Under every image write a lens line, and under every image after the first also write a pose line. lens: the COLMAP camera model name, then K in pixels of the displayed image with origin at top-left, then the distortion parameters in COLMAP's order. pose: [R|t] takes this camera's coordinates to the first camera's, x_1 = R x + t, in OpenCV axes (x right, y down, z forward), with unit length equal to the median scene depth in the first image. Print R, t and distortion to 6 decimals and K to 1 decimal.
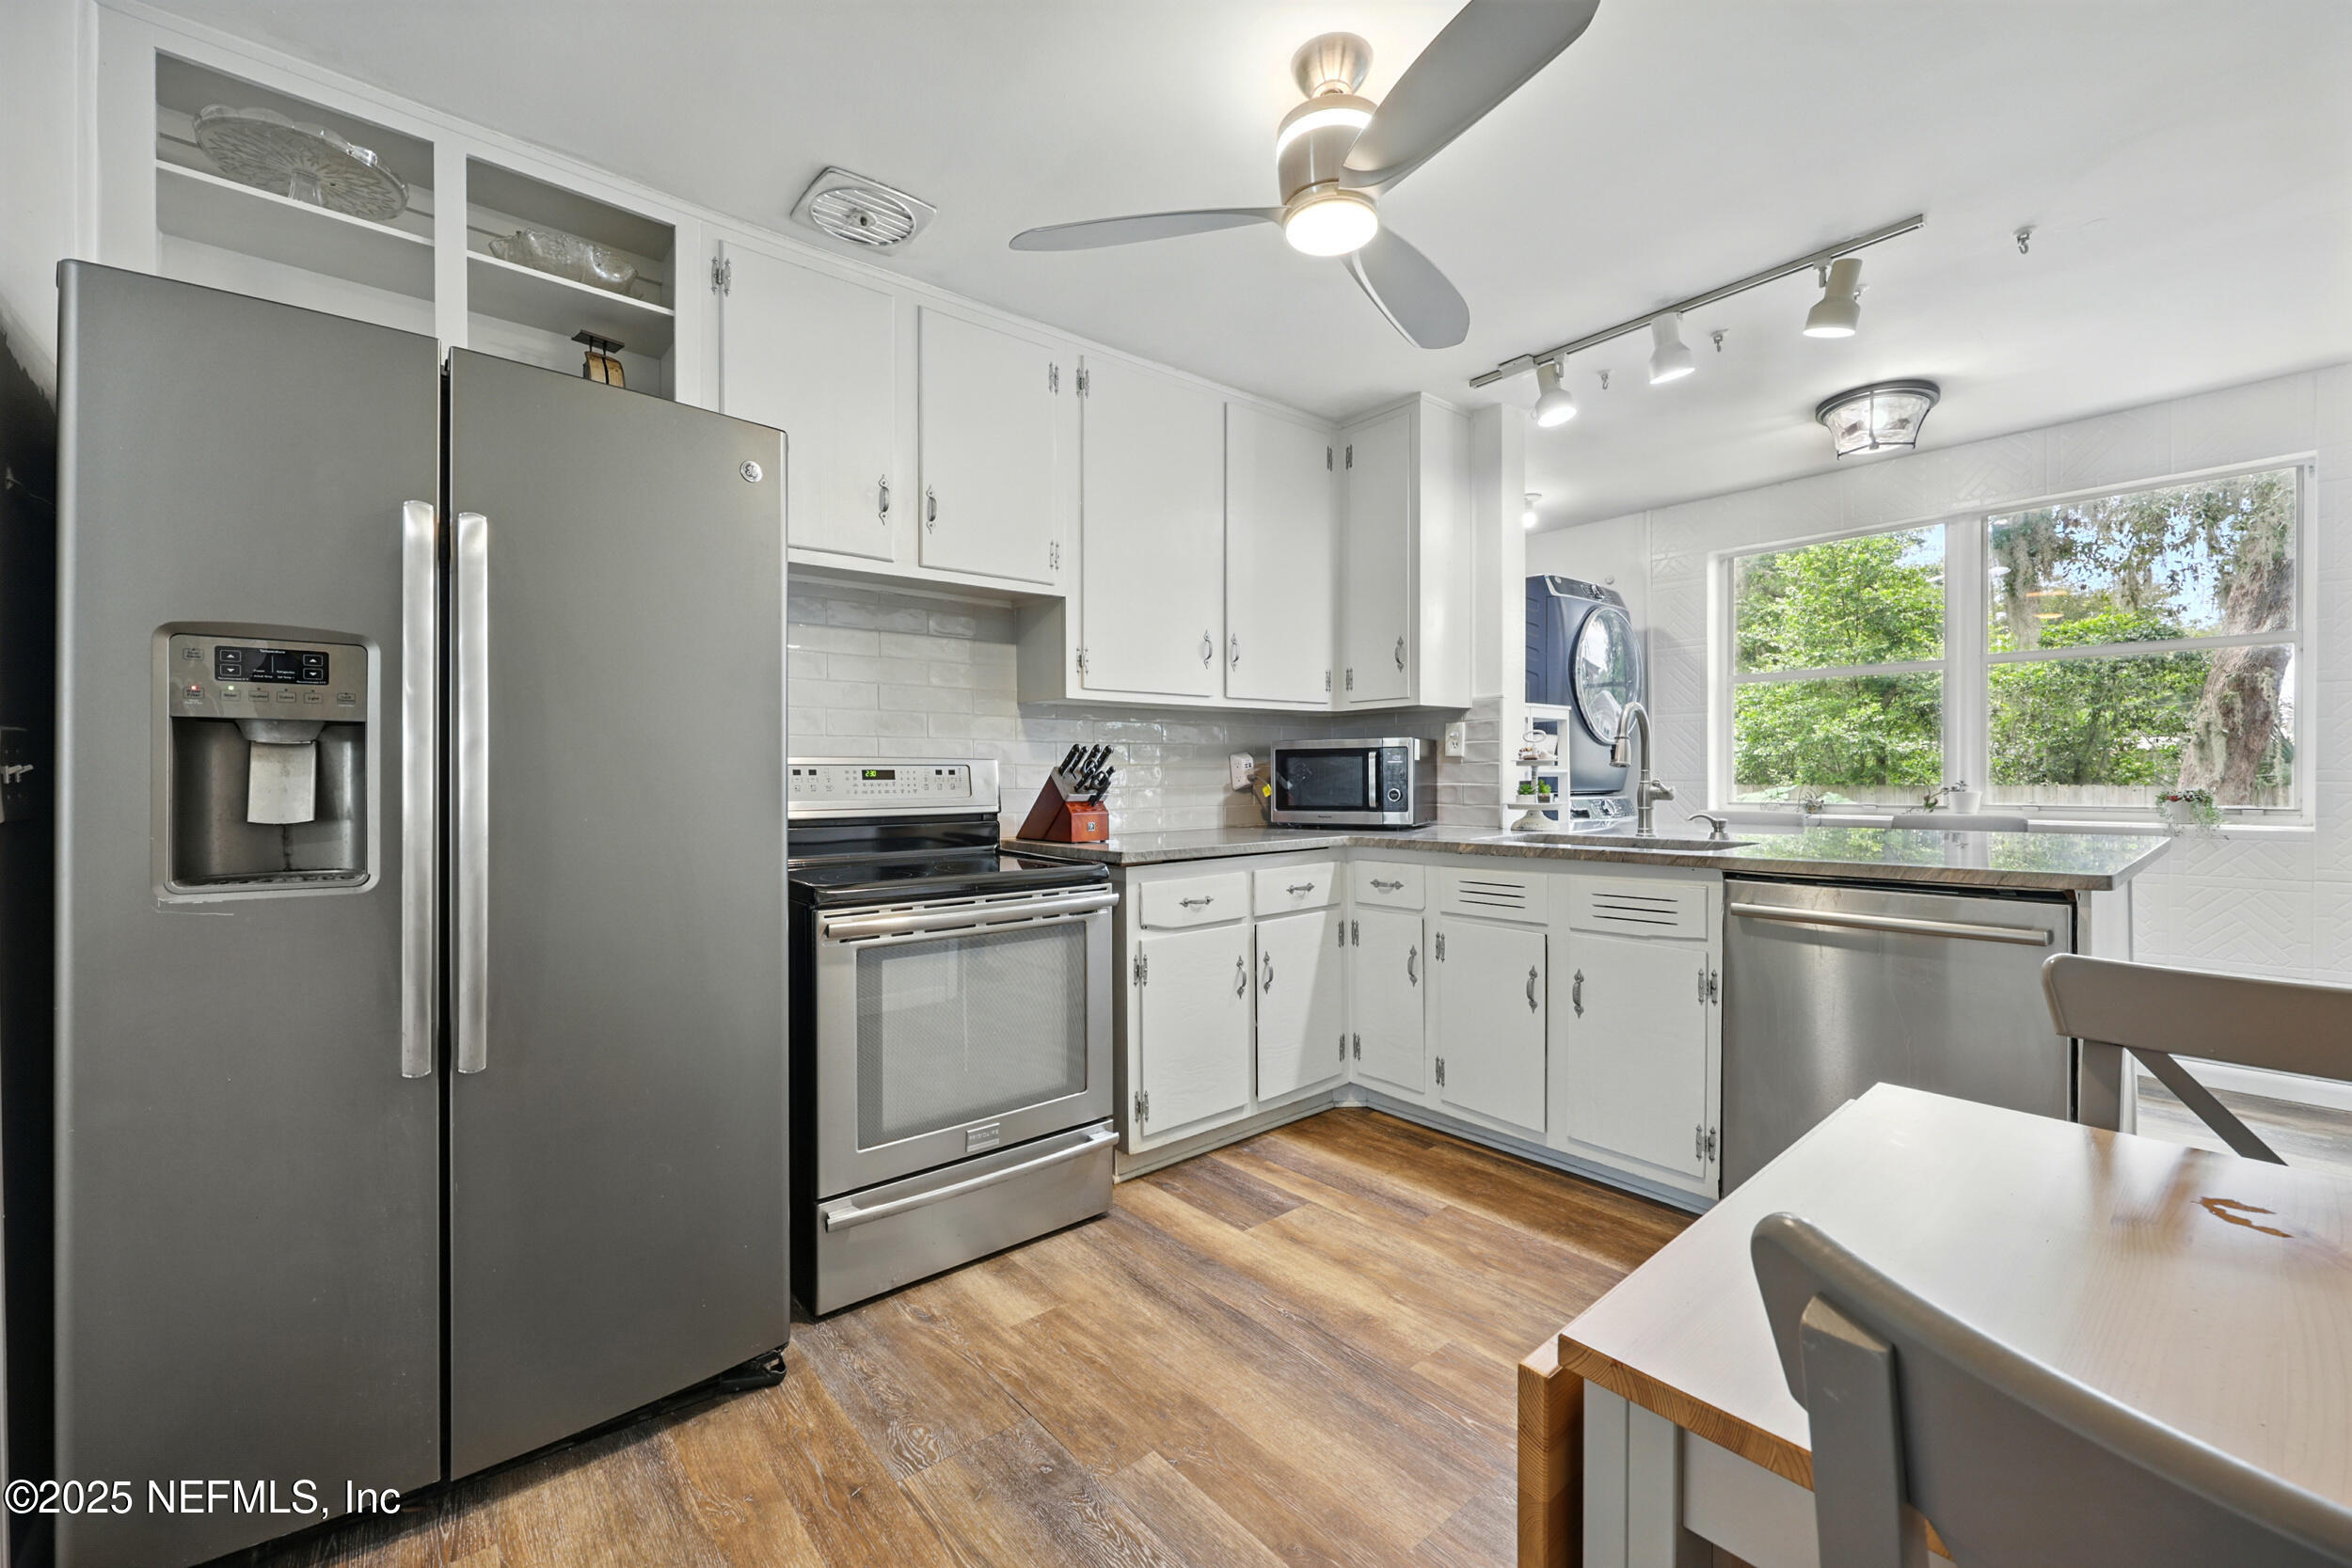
lens RADIAL K [[948.3, 0, 1169.5], [0, 948.3, 775.4], [0, 0, 1]] dist [0.000333, -0.000116]
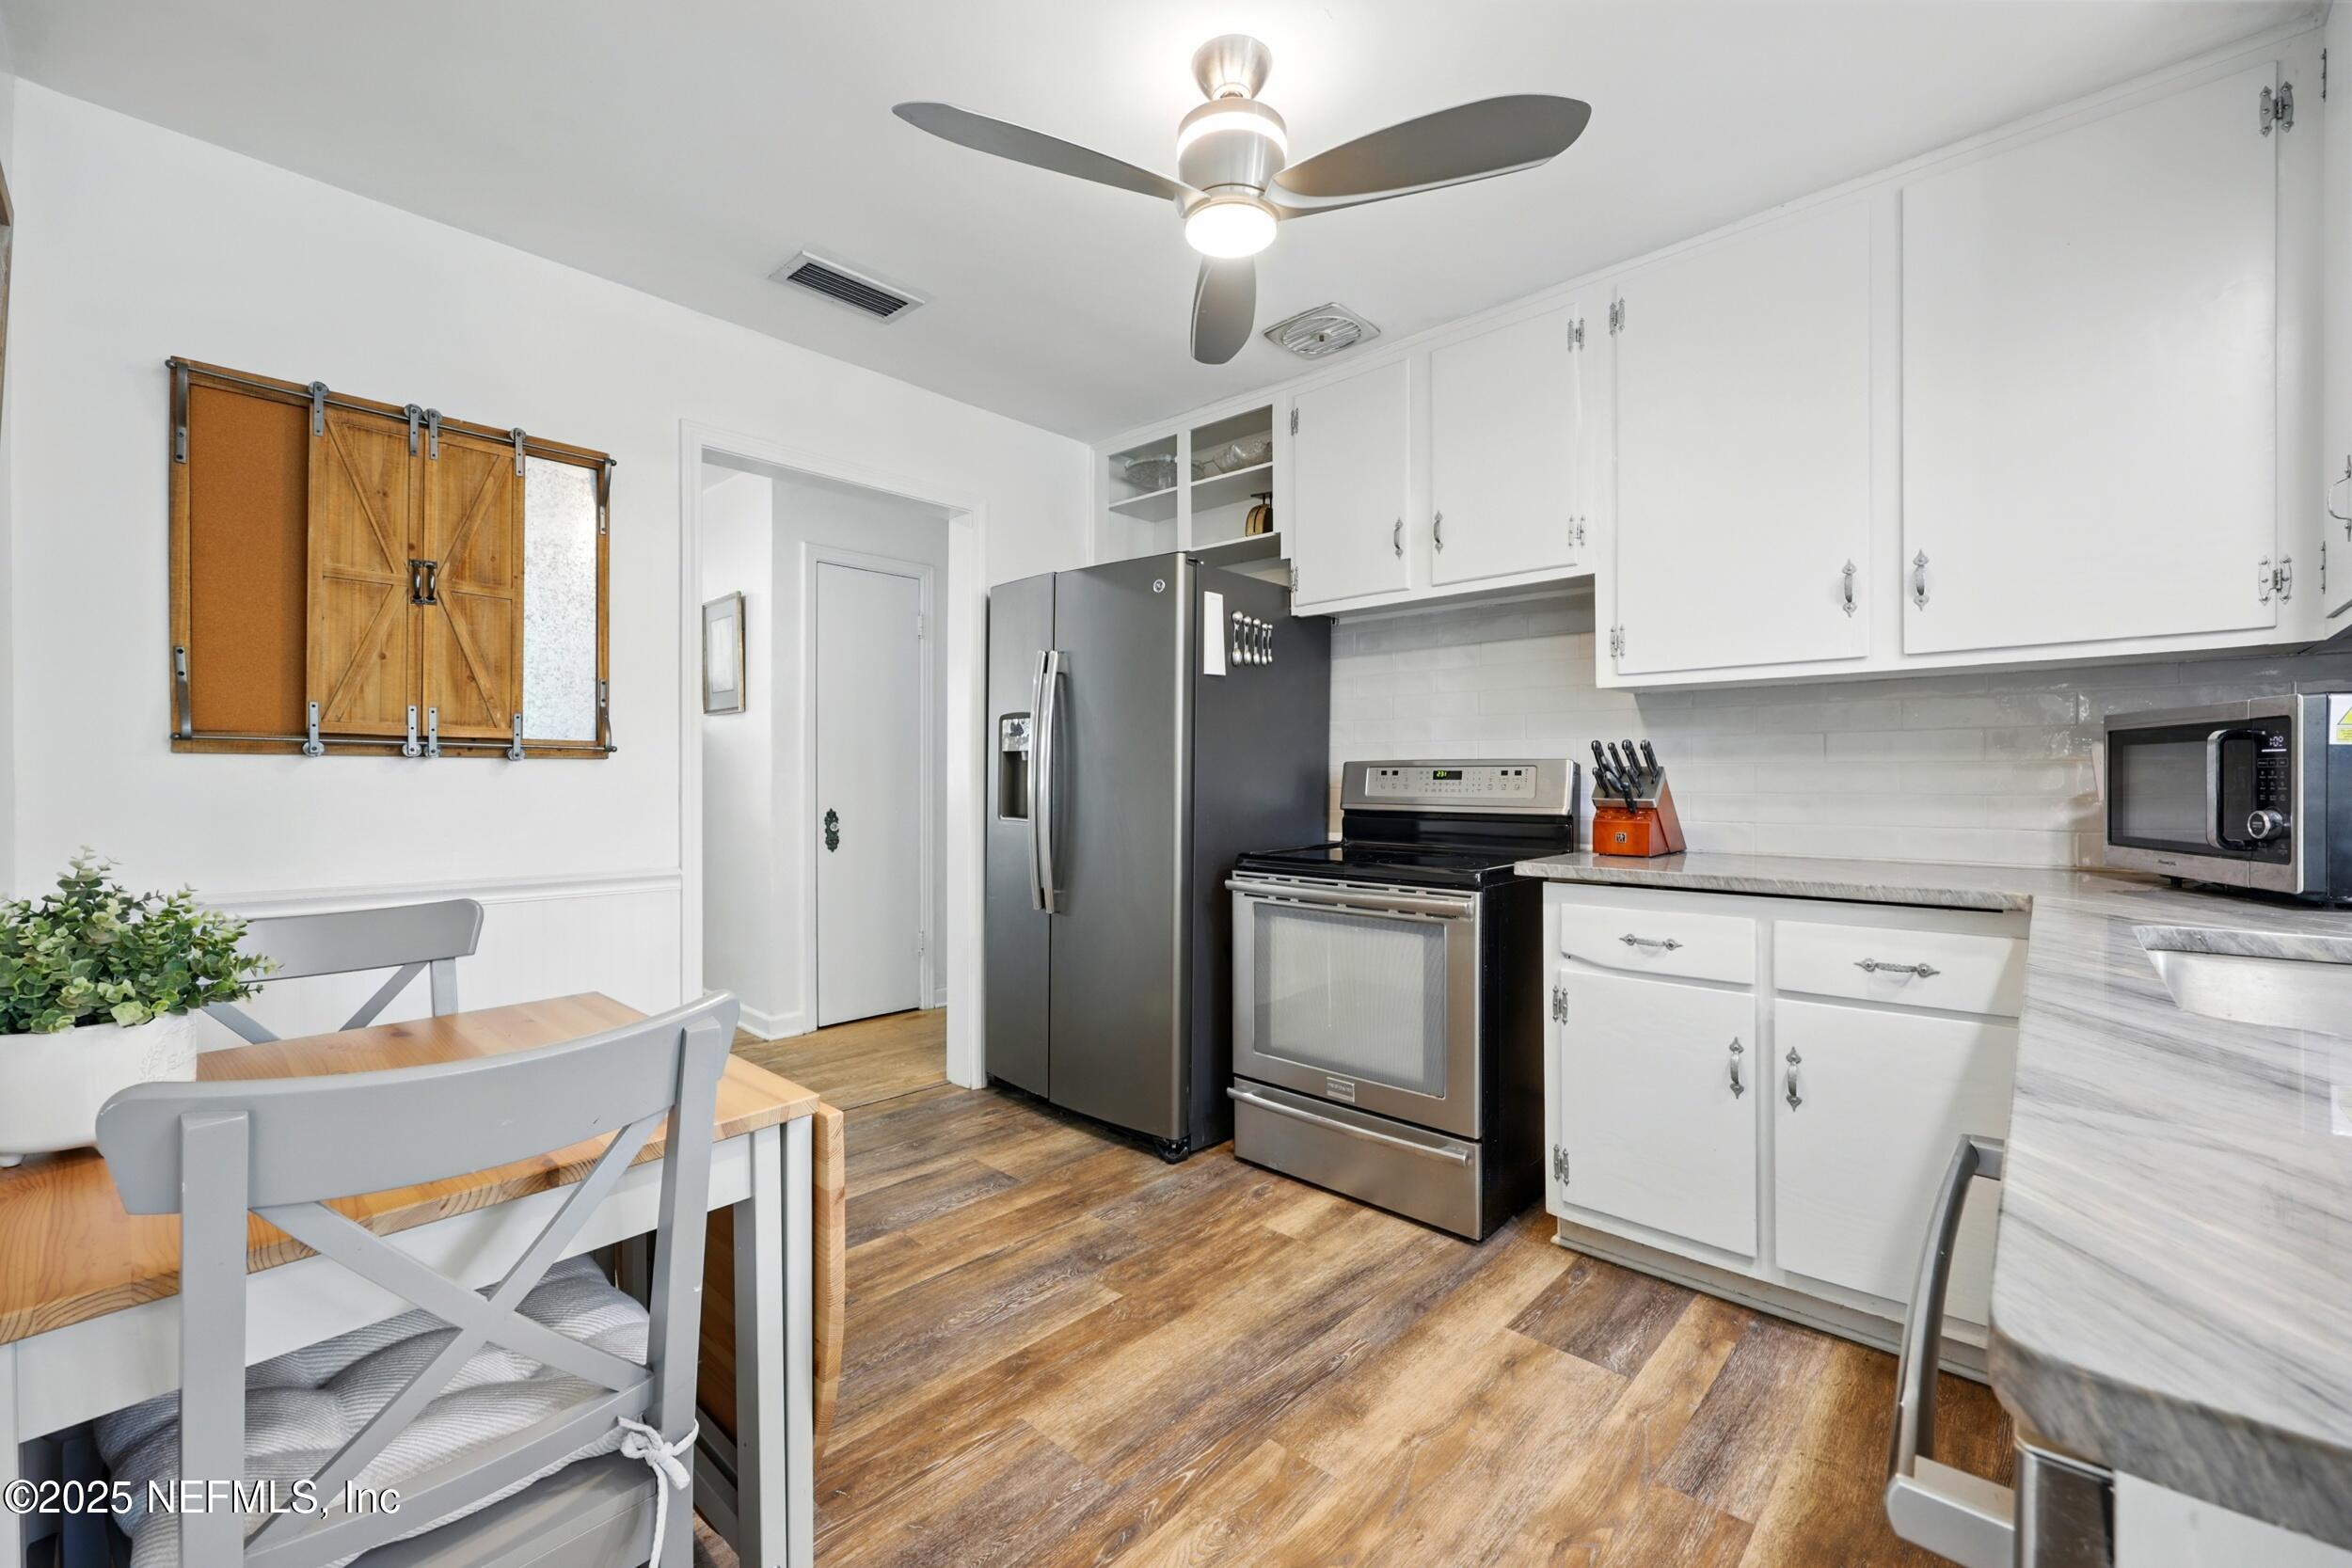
lens RADIAL K [[948.3, 0, 1169.5], [0, 948.3, 775.4], [0, 0, 1]] dist [0.000333, -0.000116]
pose [[0.130614, 0.004270, -0.991424, 0.877771], [-0.002267, 0.999989, 0.004008, -0.004685], [0.991431, 0.001724, 0.130622, 0.612792]]
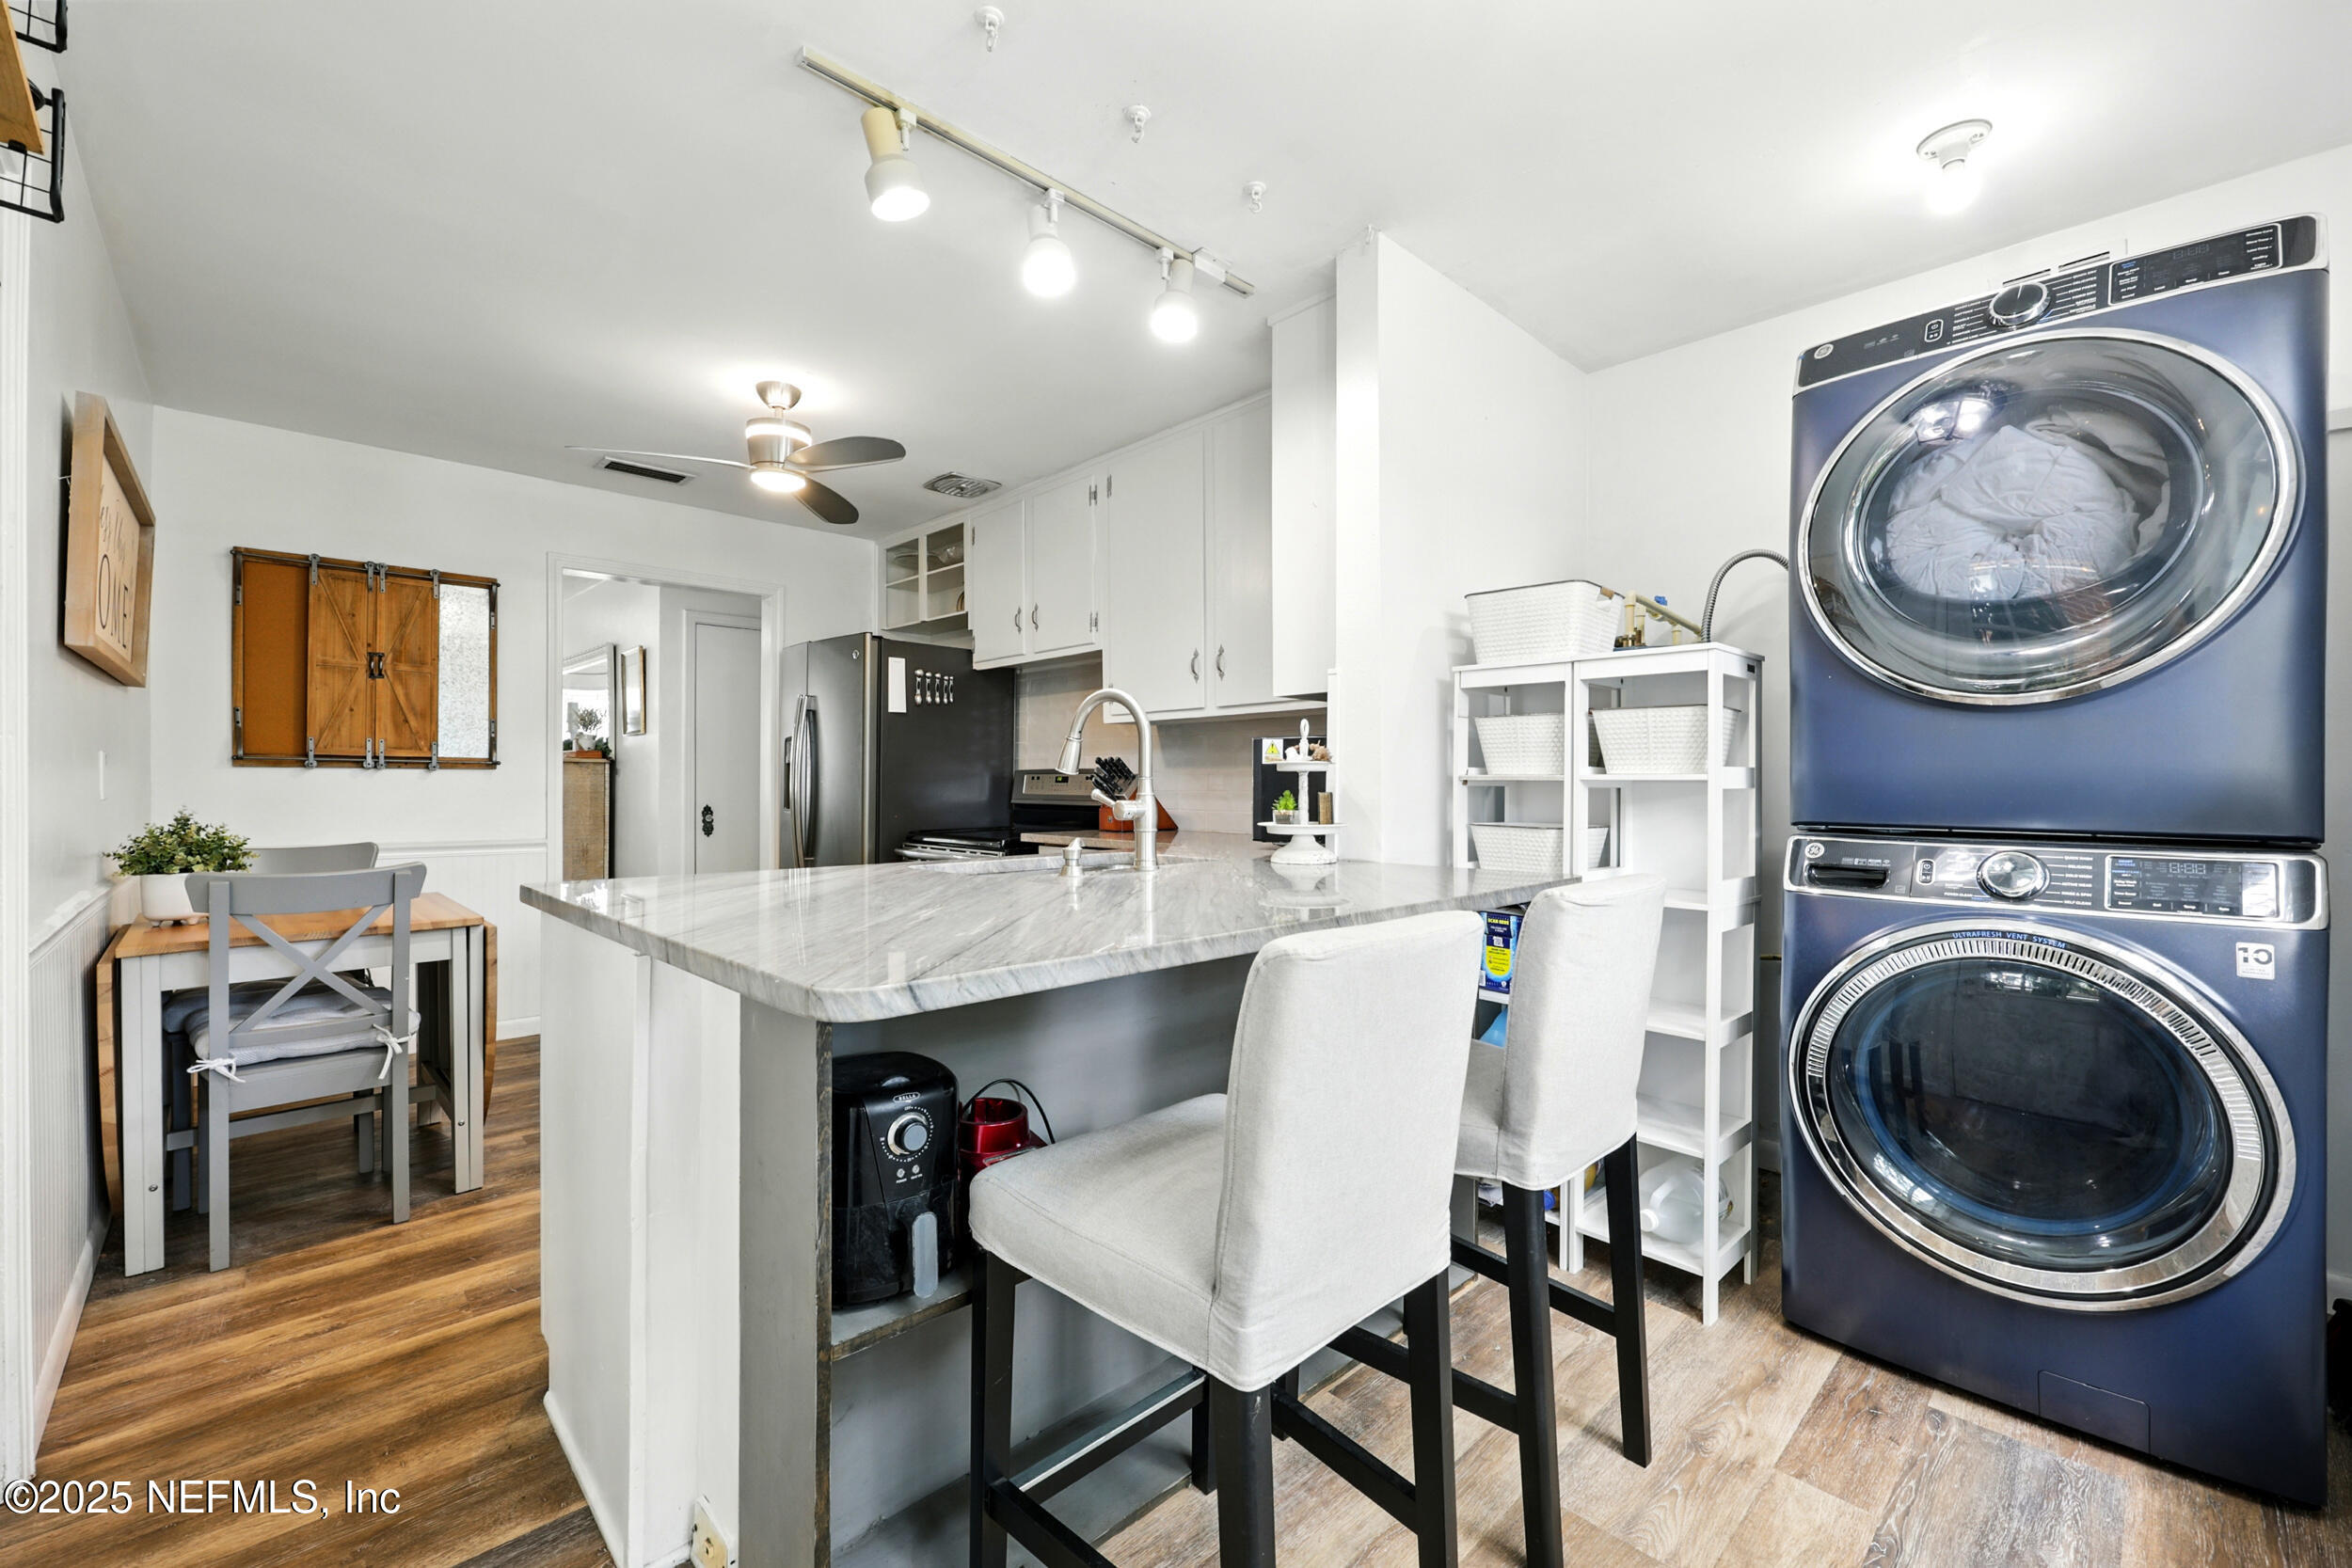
lens RADIAL K [[955.4, 0, 1163.2], [0, 955.4, 777.0], [0, 0, 1]] dist [0.001023, 0.000261]
pose [[0.069800, -0.000793, -0.997561, 1.562595], [-0.002473, 0.999996, -0.000968, -0.004885], [0.997558, 0.002534, 0.069798, 1.227338]]
